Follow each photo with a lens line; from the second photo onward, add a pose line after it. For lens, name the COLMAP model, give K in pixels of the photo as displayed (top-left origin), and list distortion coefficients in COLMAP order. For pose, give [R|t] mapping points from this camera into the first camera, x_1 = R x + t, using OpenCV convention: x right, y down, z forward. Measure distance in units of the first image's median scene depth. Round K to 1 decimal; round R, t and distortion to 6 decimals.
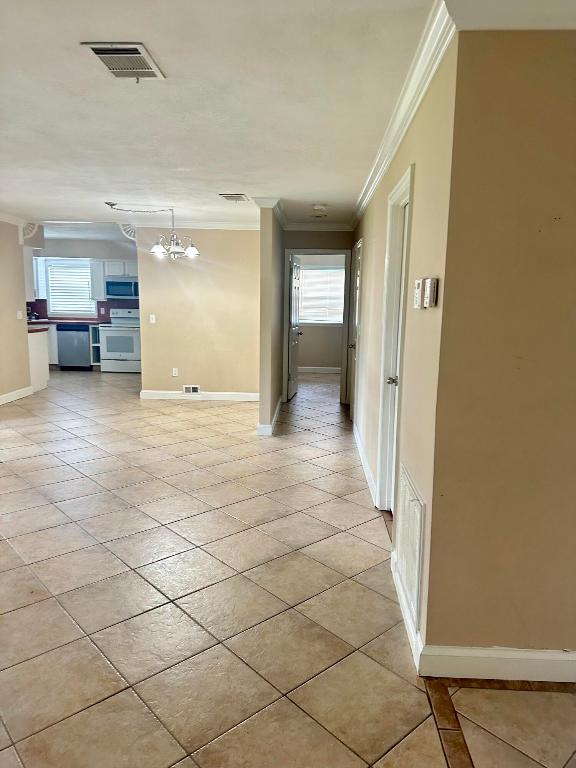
lens RADIAL K [[540.3, 0, 288.0], [0, 540.3, 384.0], [0, 0, 1]] dist [0.007978, -0.003083]
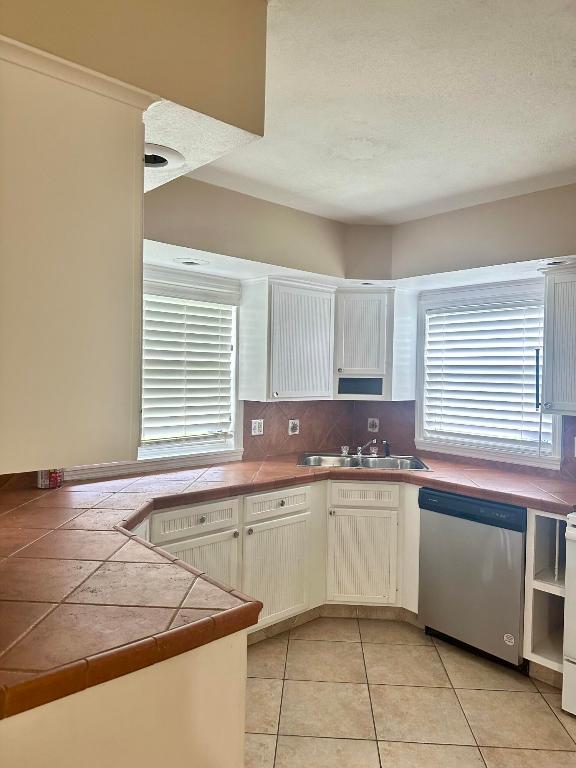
lens RADIAL K [[540.3, 0, 288.0], [0, 540.3, 384.0], [0, 0, 1]] dist [0.007978, -0.003083]
pose [[0.696871, 0.004485, -0.717182, -0.257745], [-0.114839, 0.987776, -0.105409, -0.125729], [0.707942, 0.155817, 0.688868, 0.719930]]
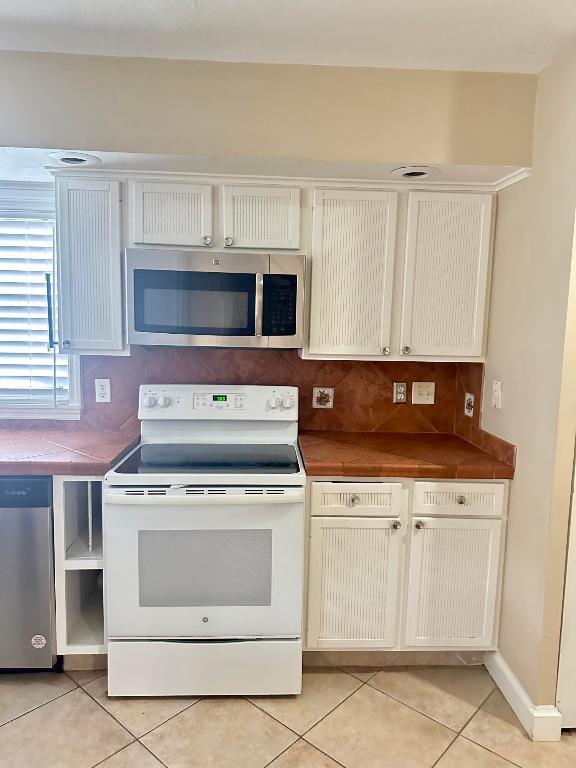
lens RADIAL K [[540.3, 0, 288.0], [0, 540.3, 384.0], [0, 0, 1]] dist [0.007978, -0.003083]
pose [[0.994119, -0.005283, 0.108161, -0.296806], [0.009519, 0.999206, -0.038692, -0.133375], [-0.107871, 0.039494, 0.993380, 0.773570]]
